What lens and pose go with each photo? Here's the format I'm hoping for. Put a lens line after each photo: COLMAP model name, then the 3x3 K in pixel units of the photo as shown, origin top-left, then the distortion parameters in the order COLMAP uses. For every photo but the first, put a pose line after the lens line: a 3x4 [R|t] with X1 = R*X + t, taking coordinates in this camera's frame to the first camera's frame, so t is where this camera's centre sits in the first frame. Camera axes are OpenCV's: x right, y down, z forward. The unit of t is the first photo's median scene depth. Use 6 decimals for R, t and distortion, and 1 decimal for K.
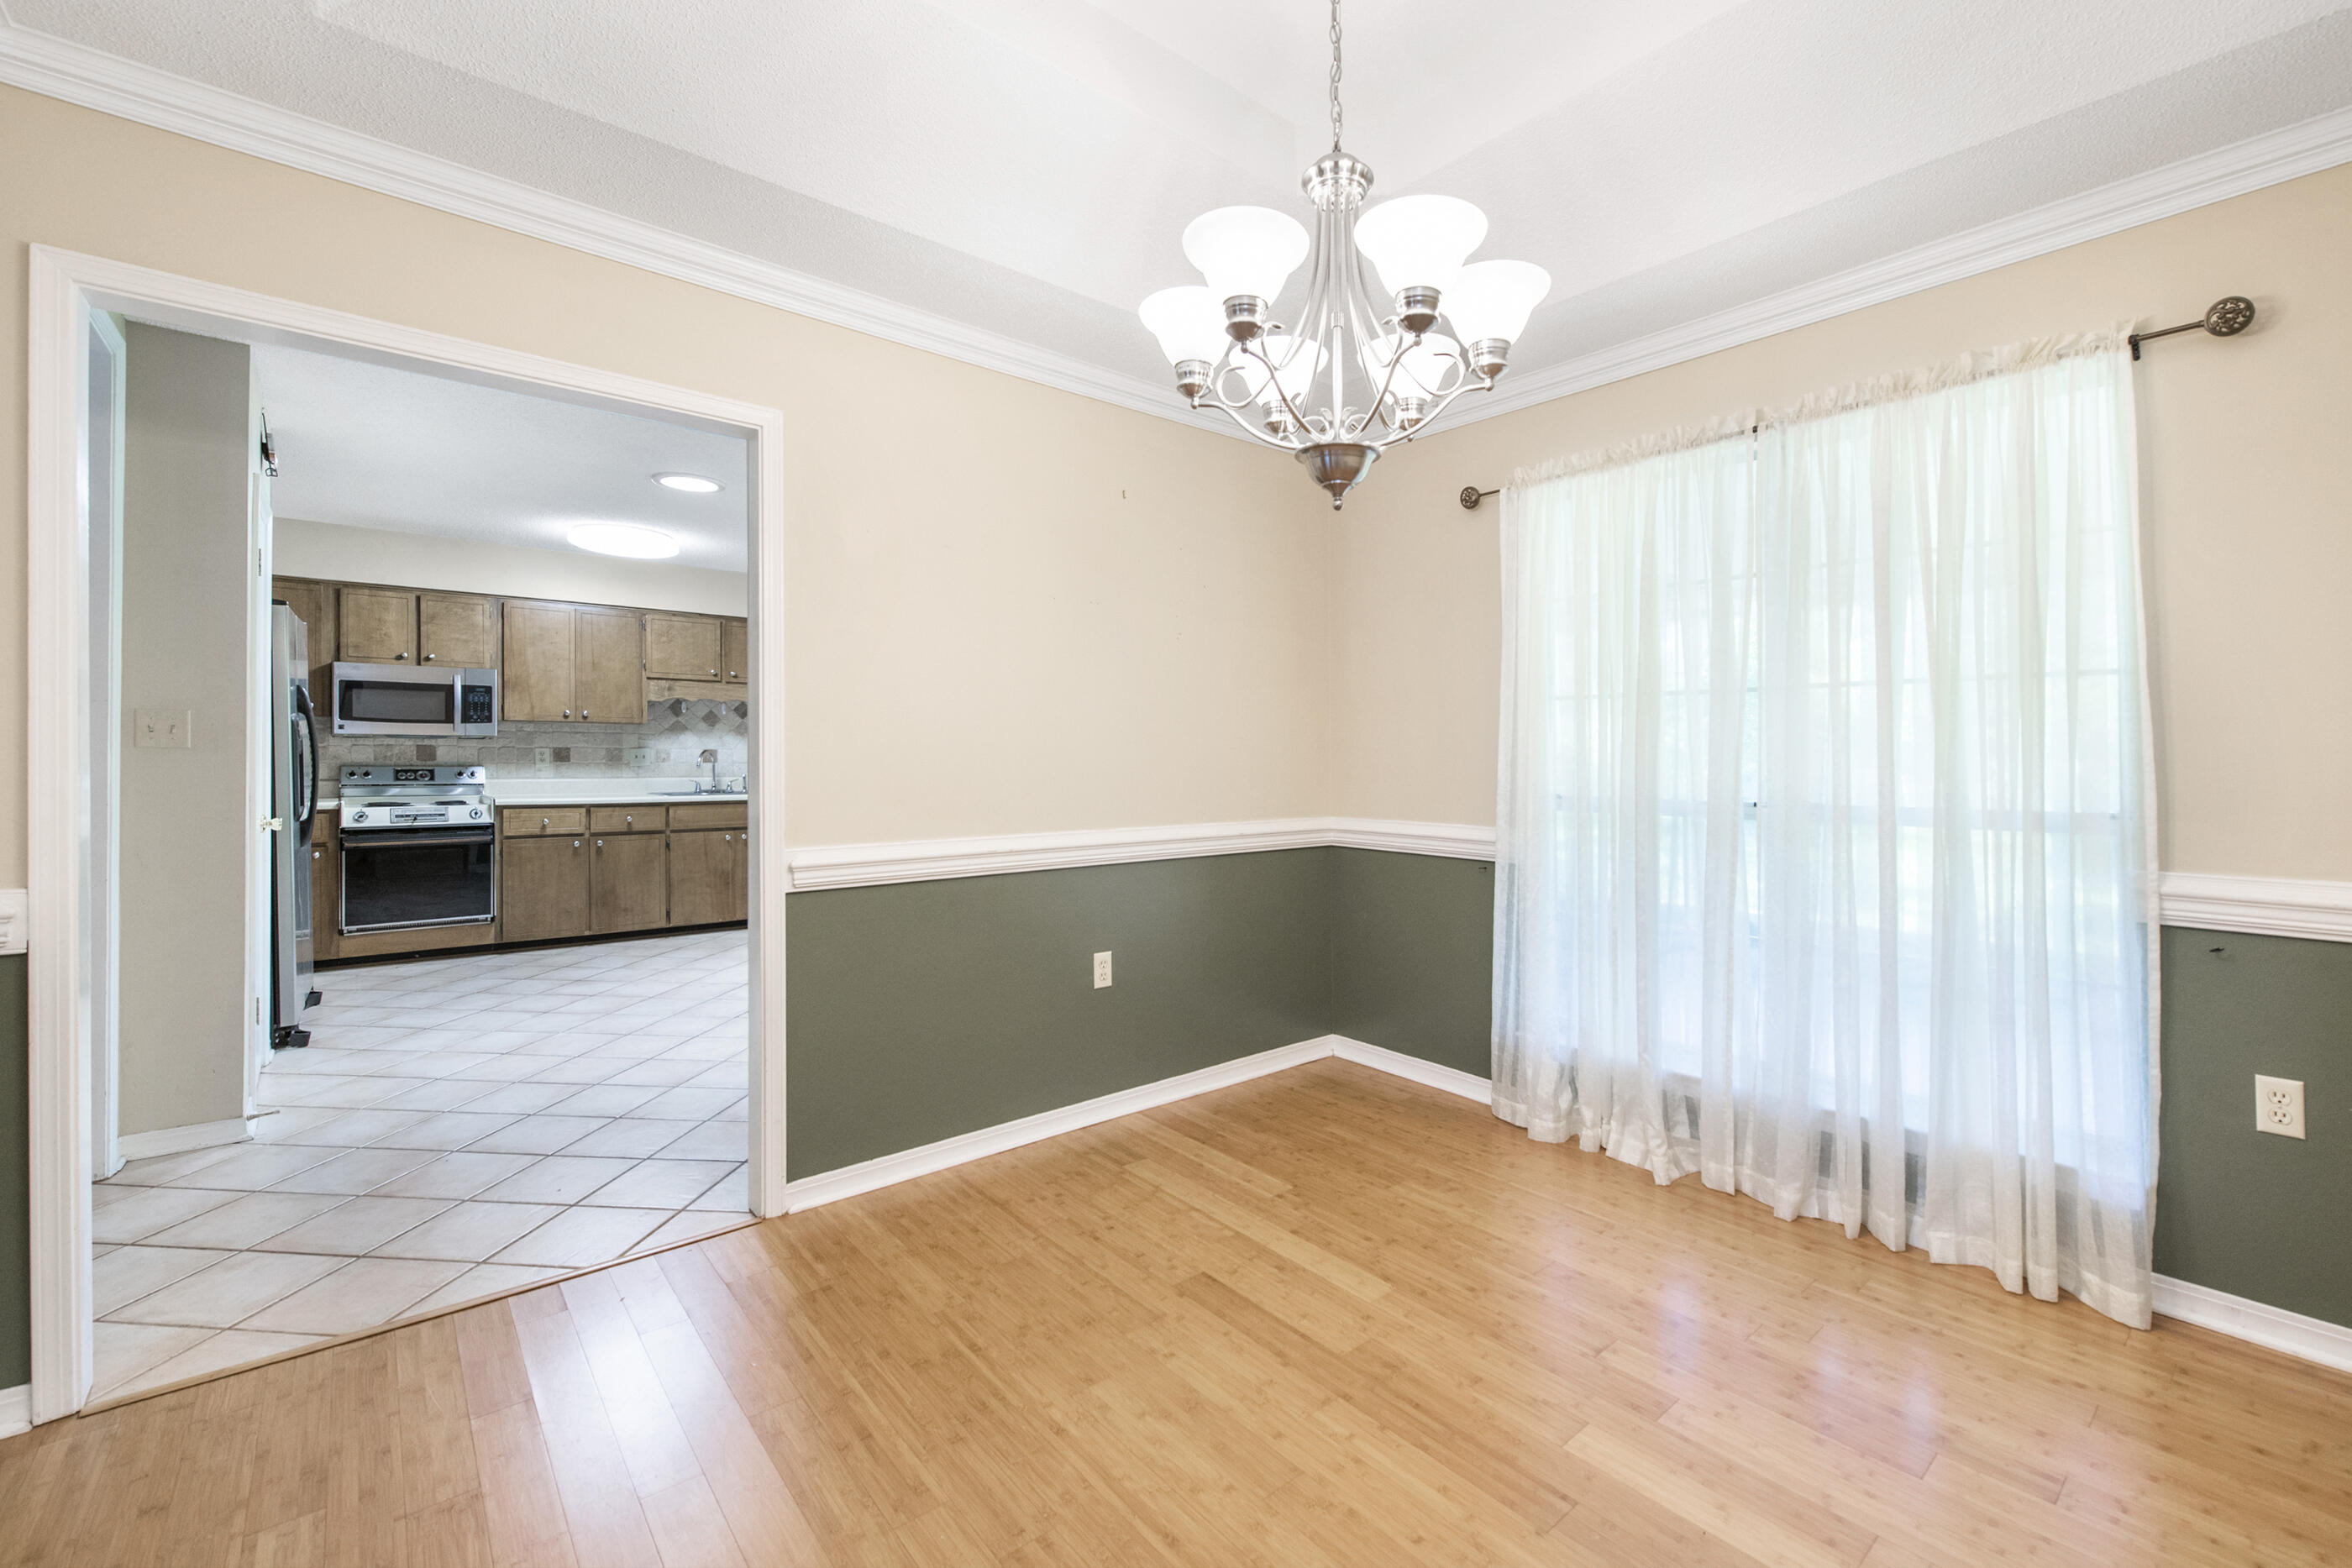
lens RADIAL K [[983.8, 0, 1188.9], [0, 983.8, 771.4], [0, 0, 1]] dist [-0.002082, -0.000705]
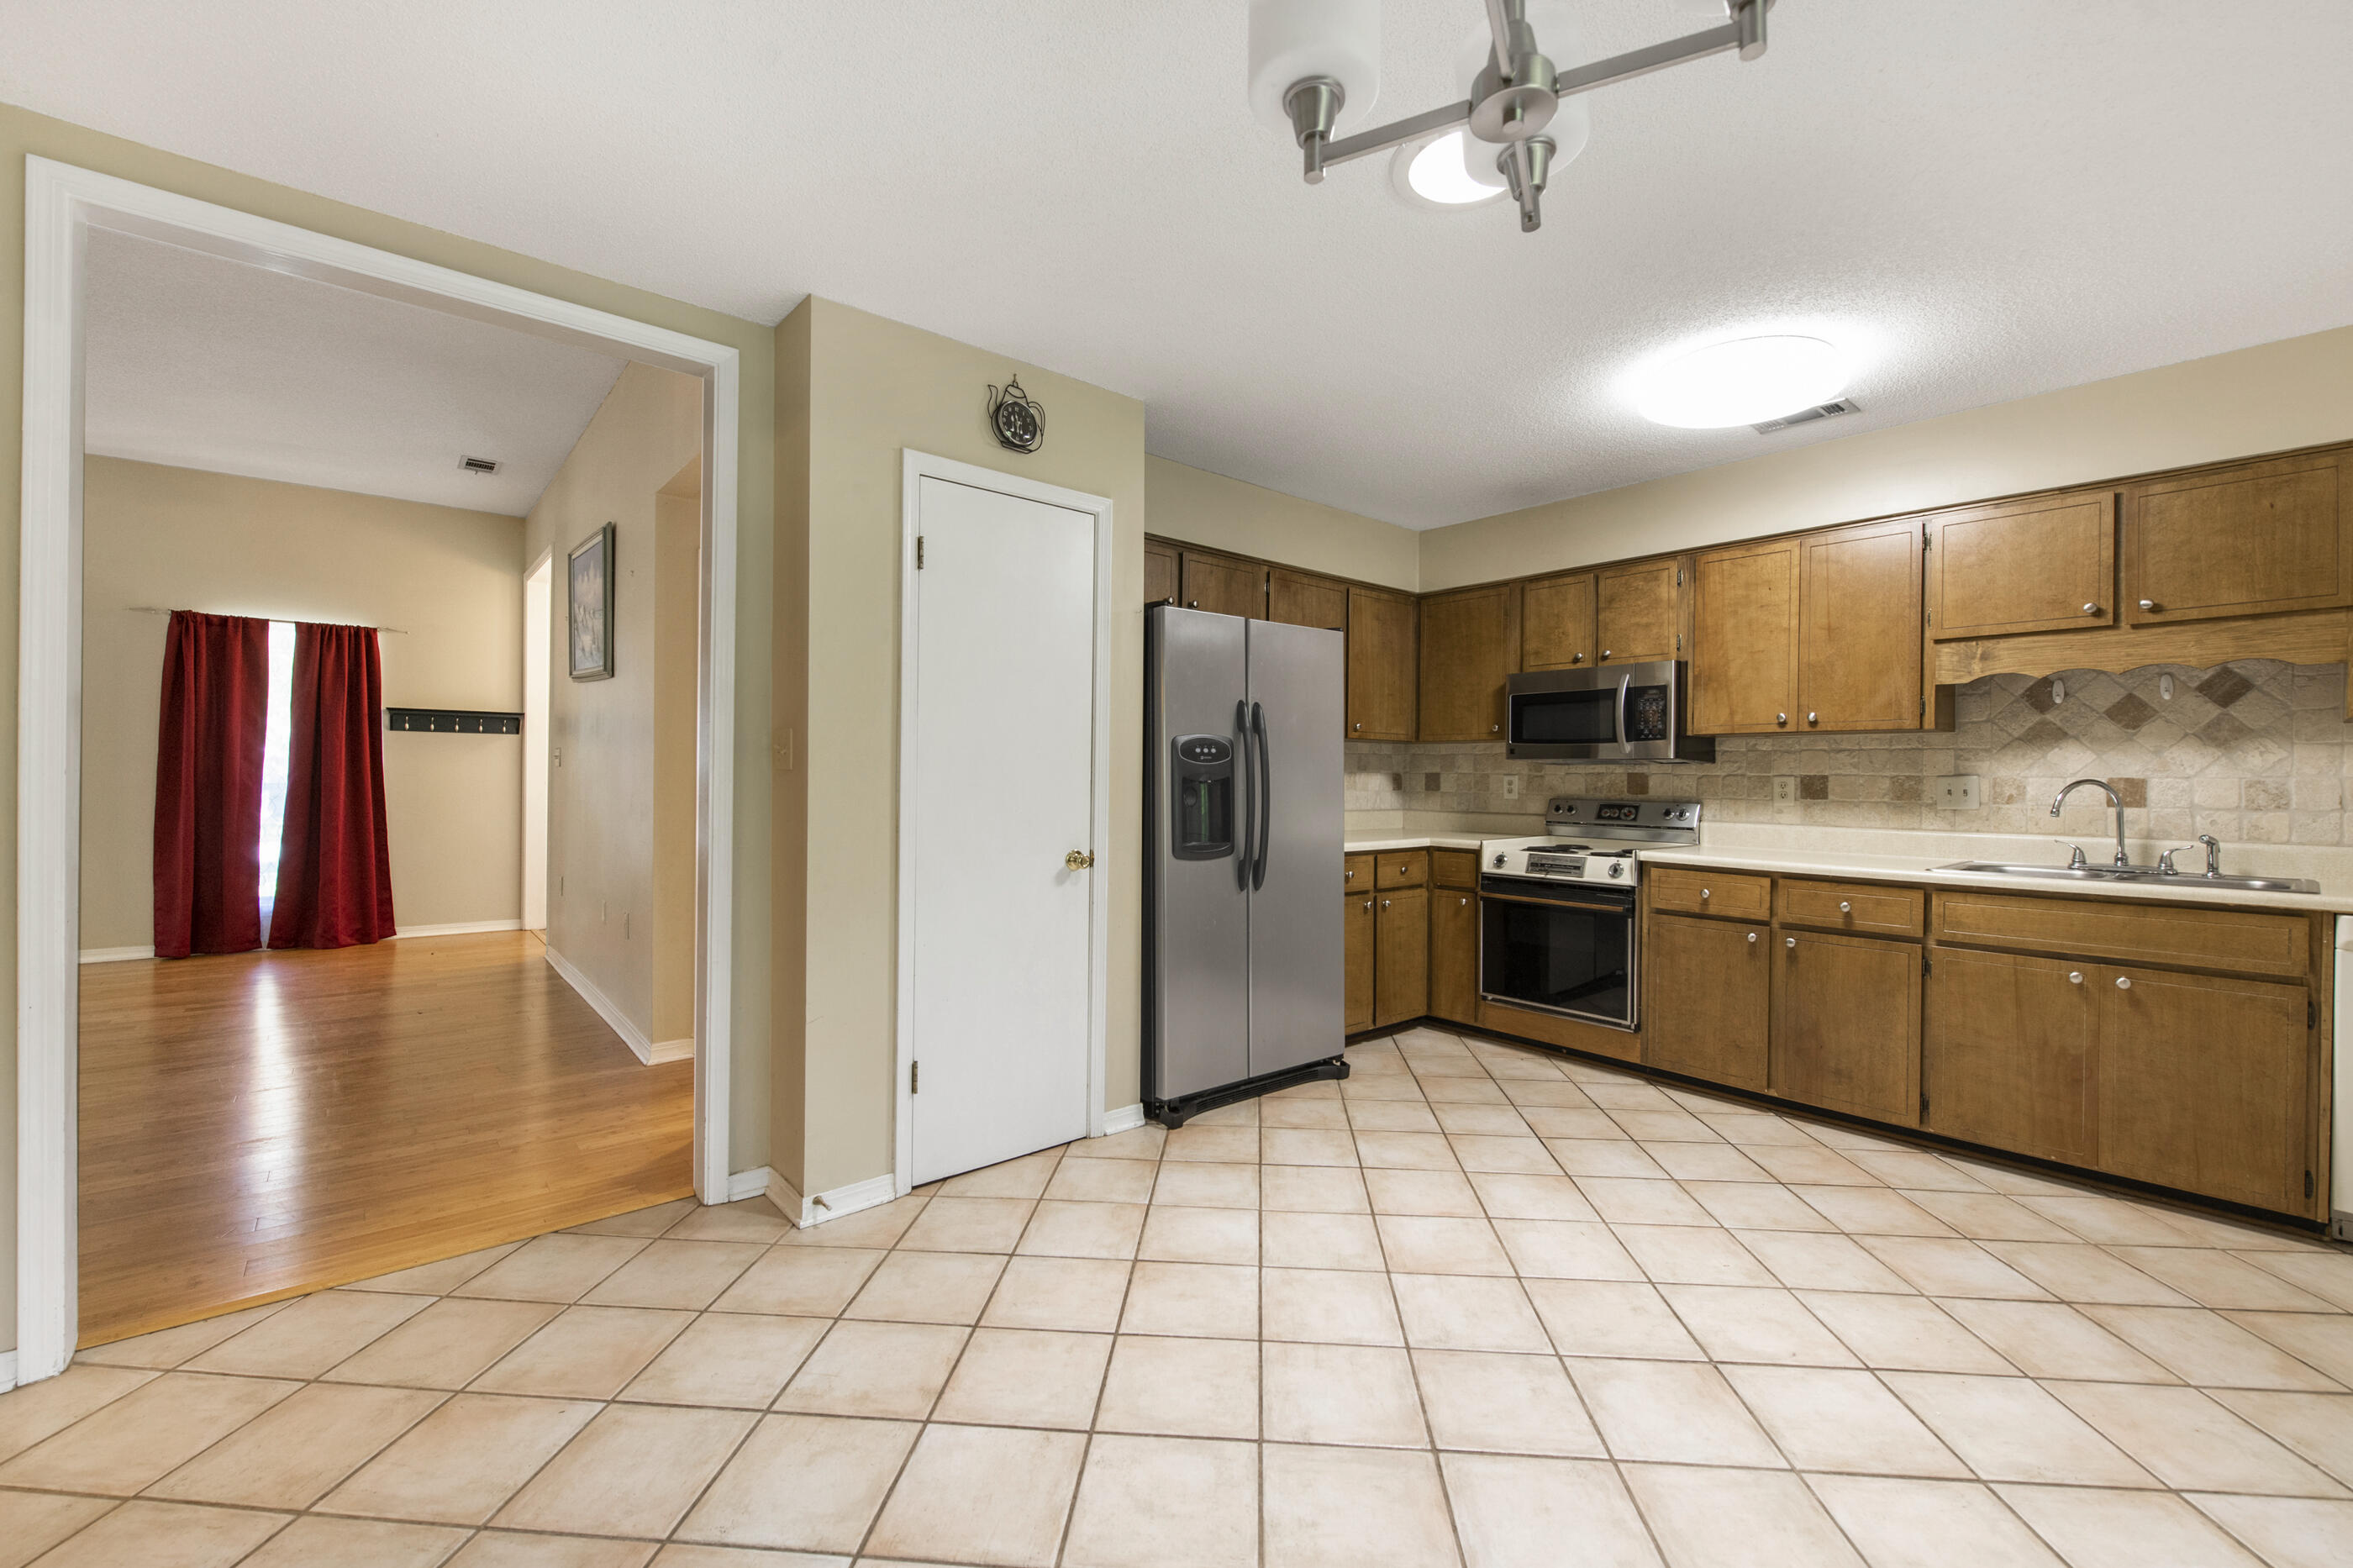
lens RADIAL K [[956.6, 0, 1179.4], [0, 956.6, 782.6], [0, 0, 1]] dist [0.000225, -0.003764]
pose [[0.003401, -0.000135, -0.999994, -0.047250], [-0.025615, 0.999672, -0.000222, -0.010362], [0.999666, 0.025615, 0.003397, 0.648361]]
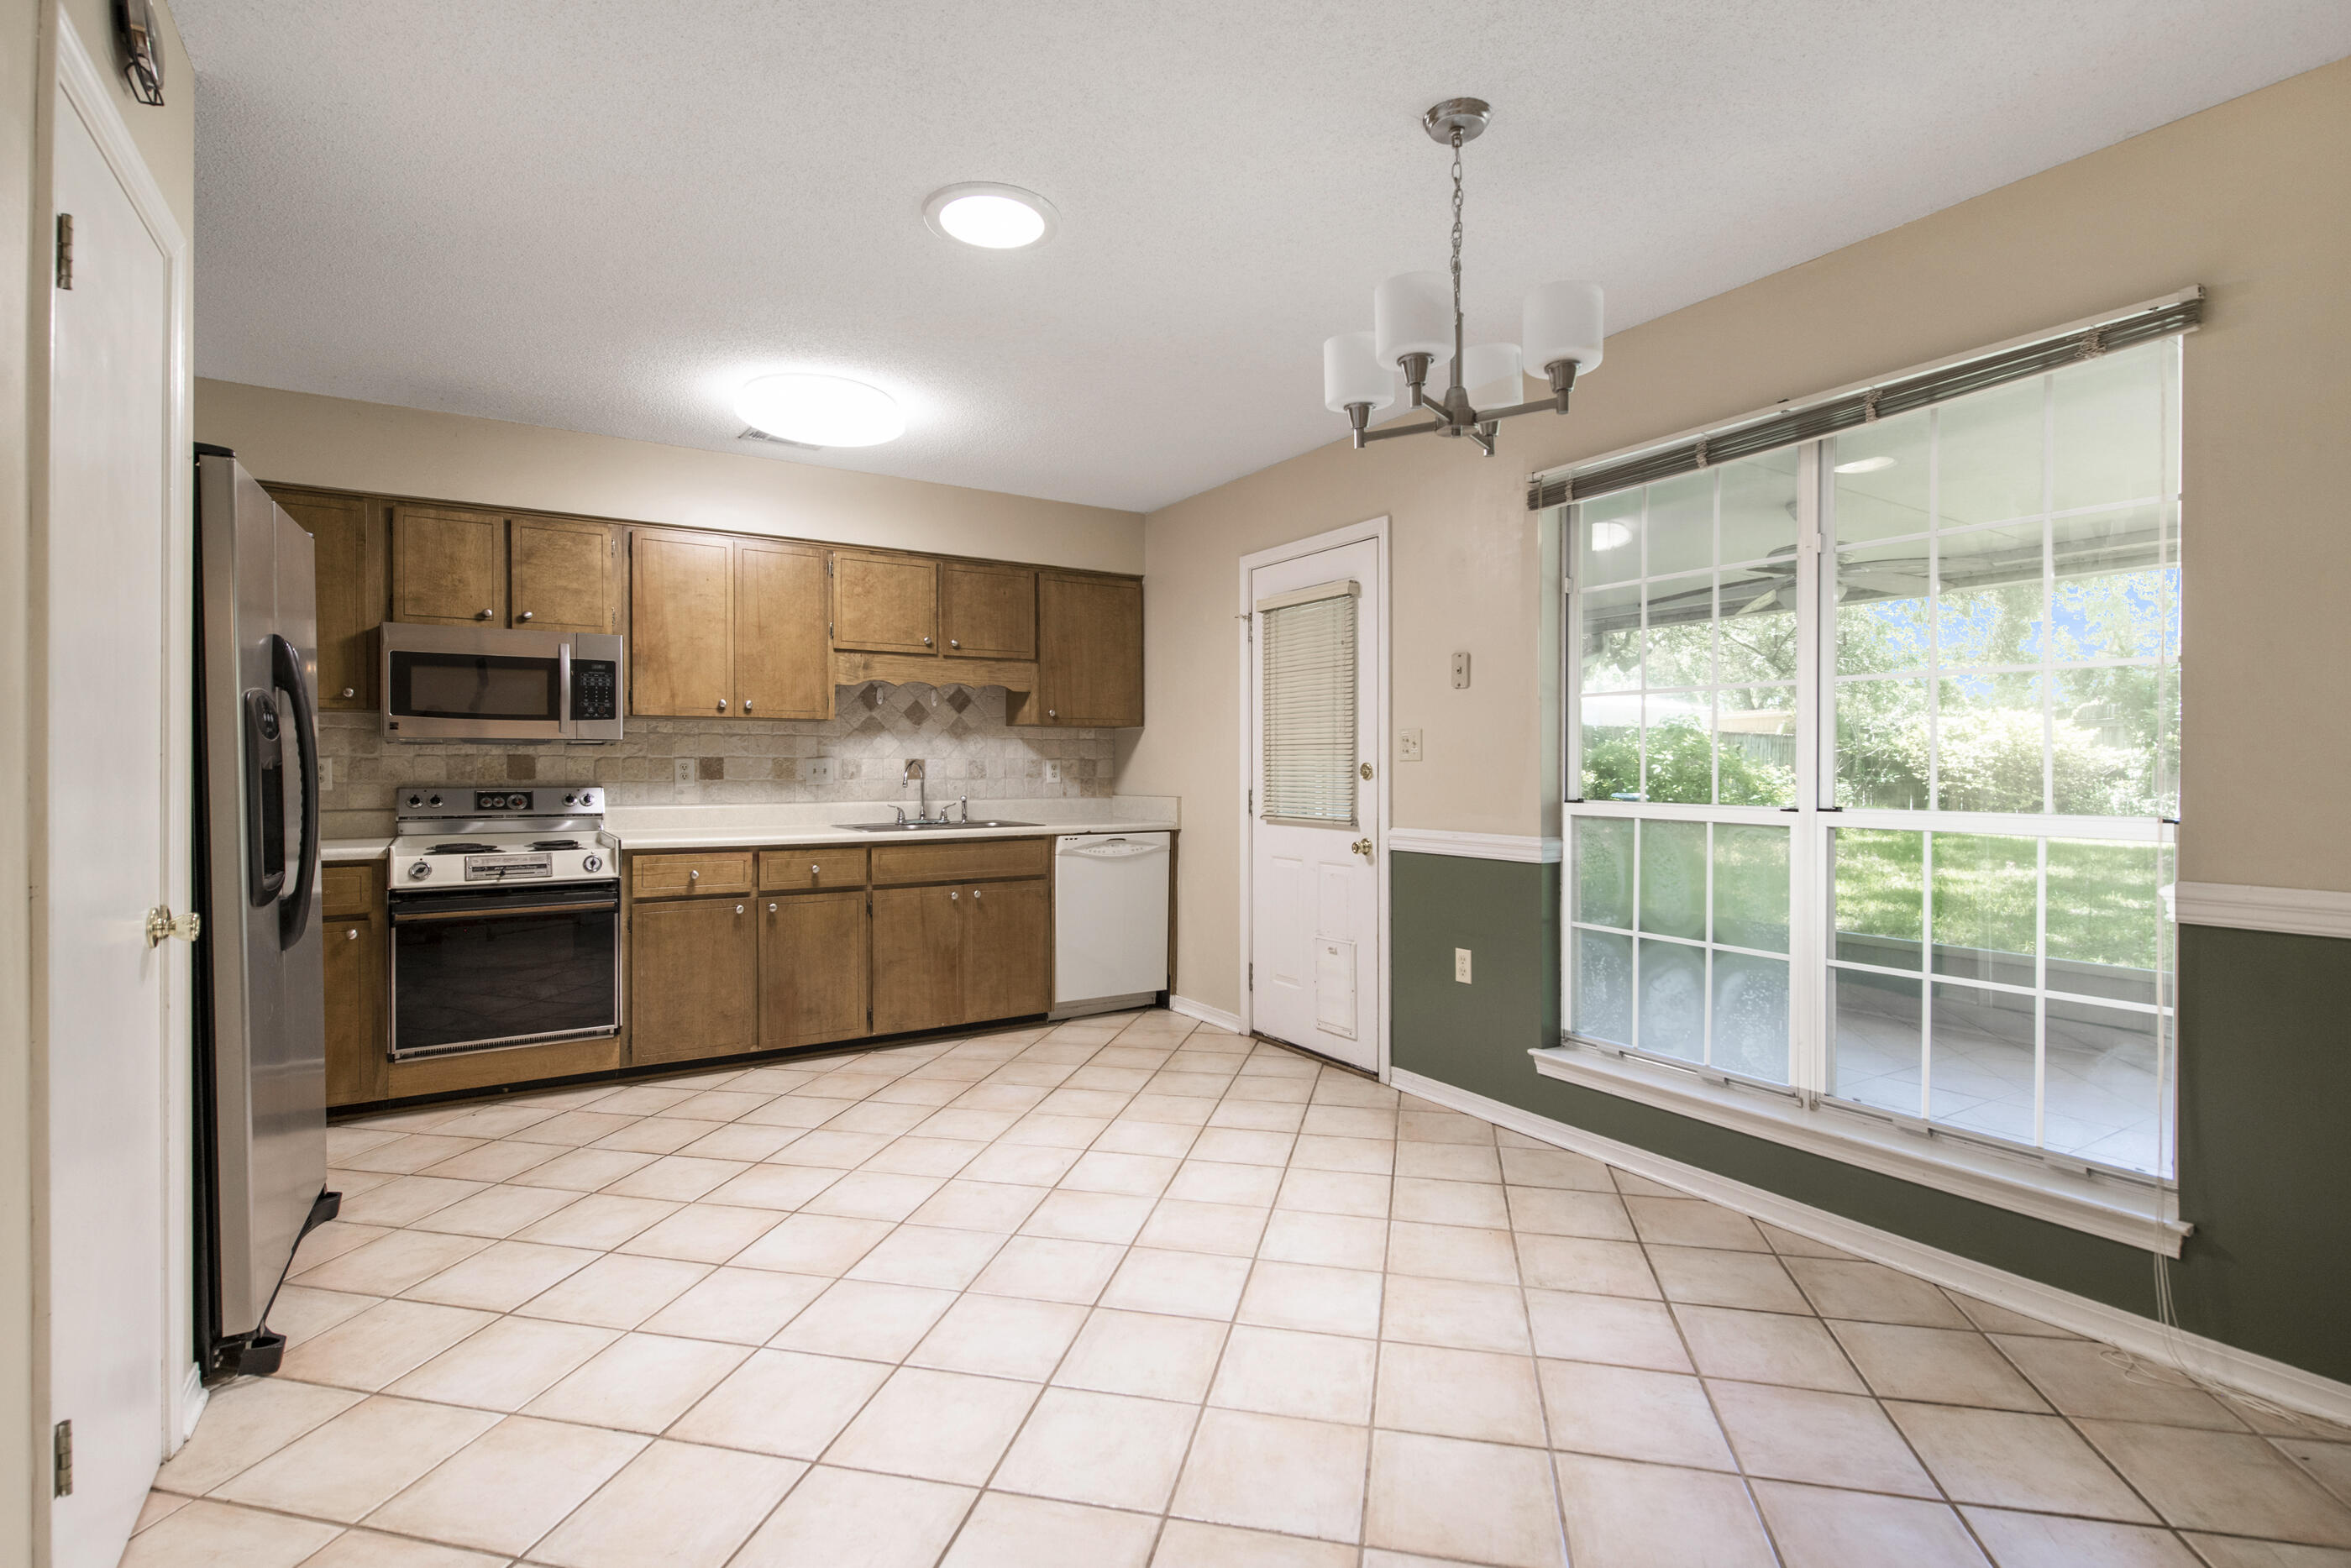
lens RADIAL K [[1104.0, 0, 1188.3], [0, 1104.0, 776.7], [0, 0, 1]] dist [0.001962, 0.000204]
pose [[0.991803, -0.005009, -0.127681, -0.244431], [0.004174, 0.999968, -0.006809, -0.005483], [0.127711, 0.006220, 0.991792, 0.330170]]
